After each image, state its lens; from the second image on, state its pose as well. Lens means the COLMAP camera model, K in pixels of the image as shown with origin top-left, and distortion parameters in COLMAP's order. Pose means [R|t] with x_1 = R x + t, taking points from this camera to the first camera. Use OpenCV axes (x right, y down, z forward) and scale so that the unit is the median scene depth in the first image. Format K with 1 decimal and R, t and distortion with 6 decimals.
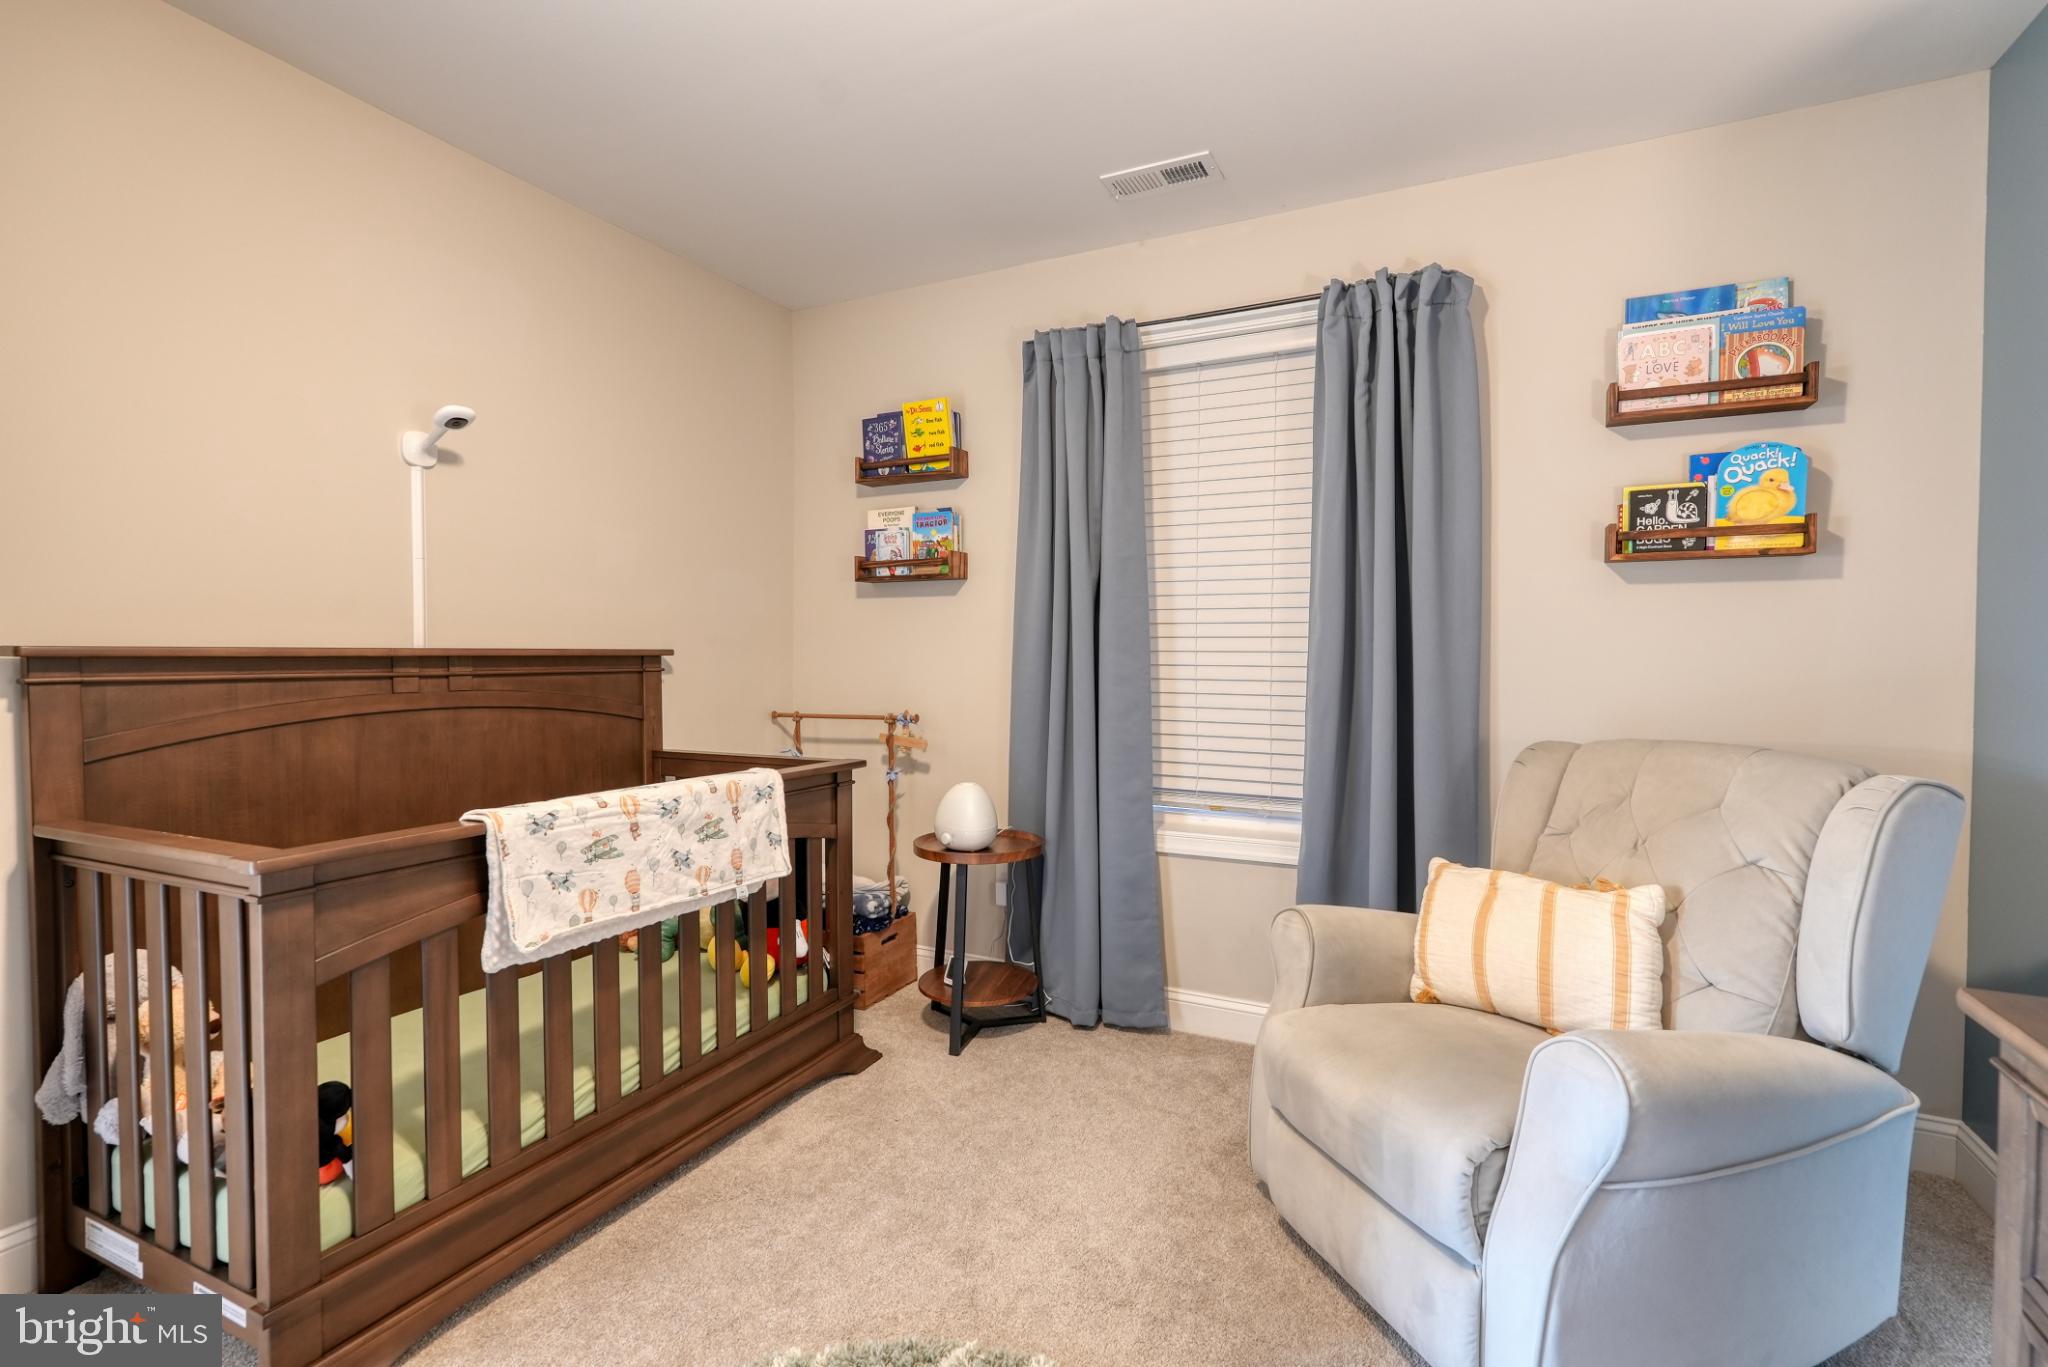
lens RADIAL K [[919.0, 0, 1023.2], [0, 919.0, 678.1], [0, 0, 1]] dist [-0.008907, 0.000831]
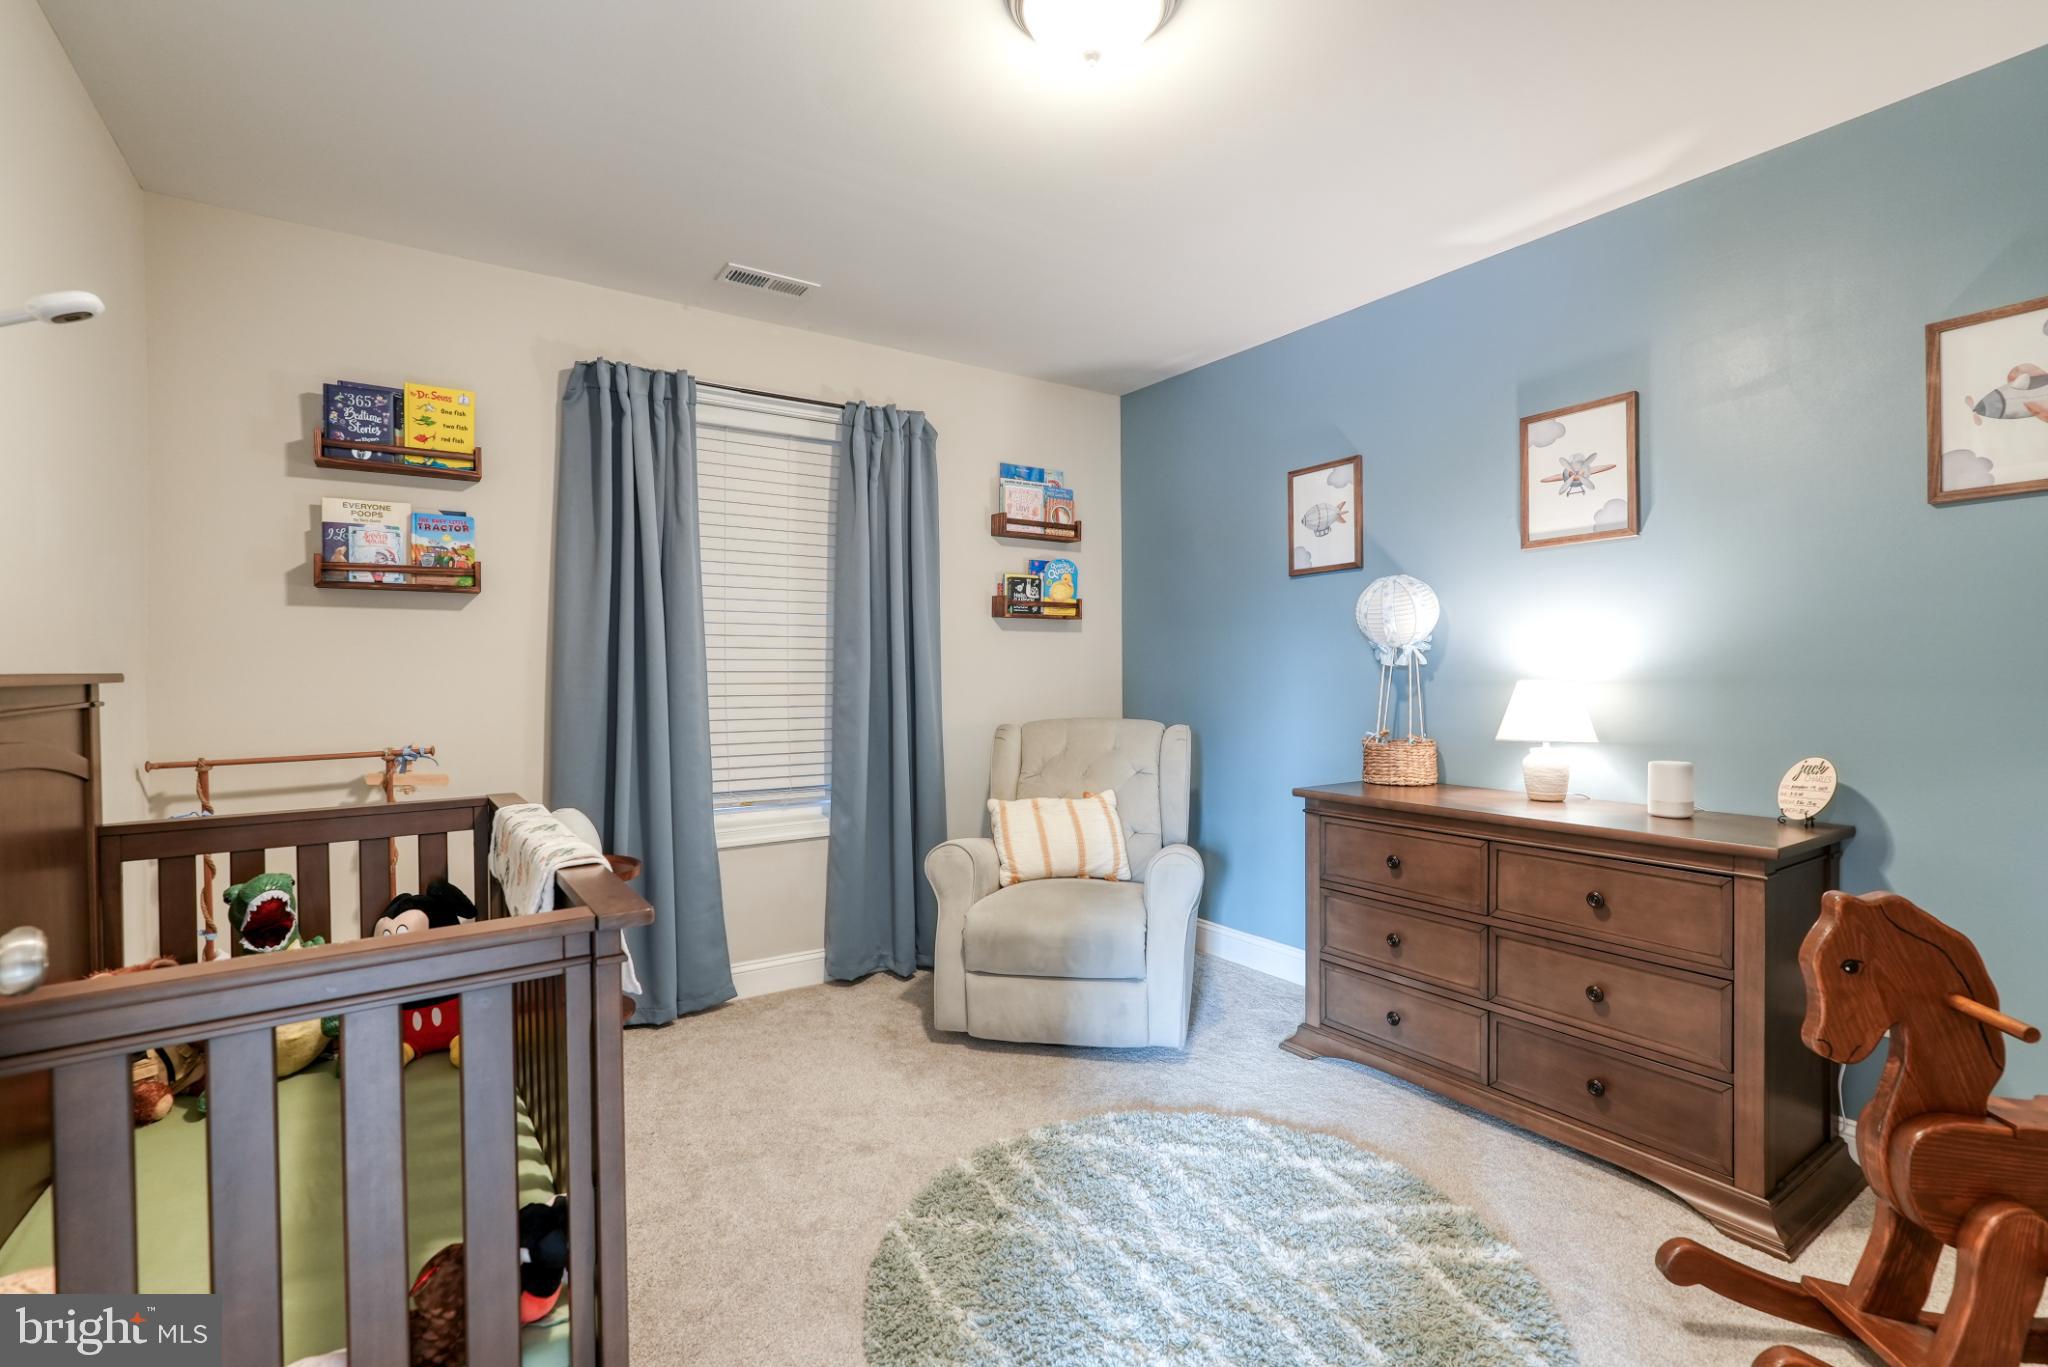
lens RADIAL K [[919.0, 0, 1023.2], [0, 919.0, 678.1], [0, 0, 1]] dist [-0.008907, 0.000831]
pose [[0.501001, -0.012208, 0.865360, -0.649171], [0.028037, 0.999605, -0.002130, -0.008244], [-0.864992, 0.025330, 0.501146, 0.096824]]
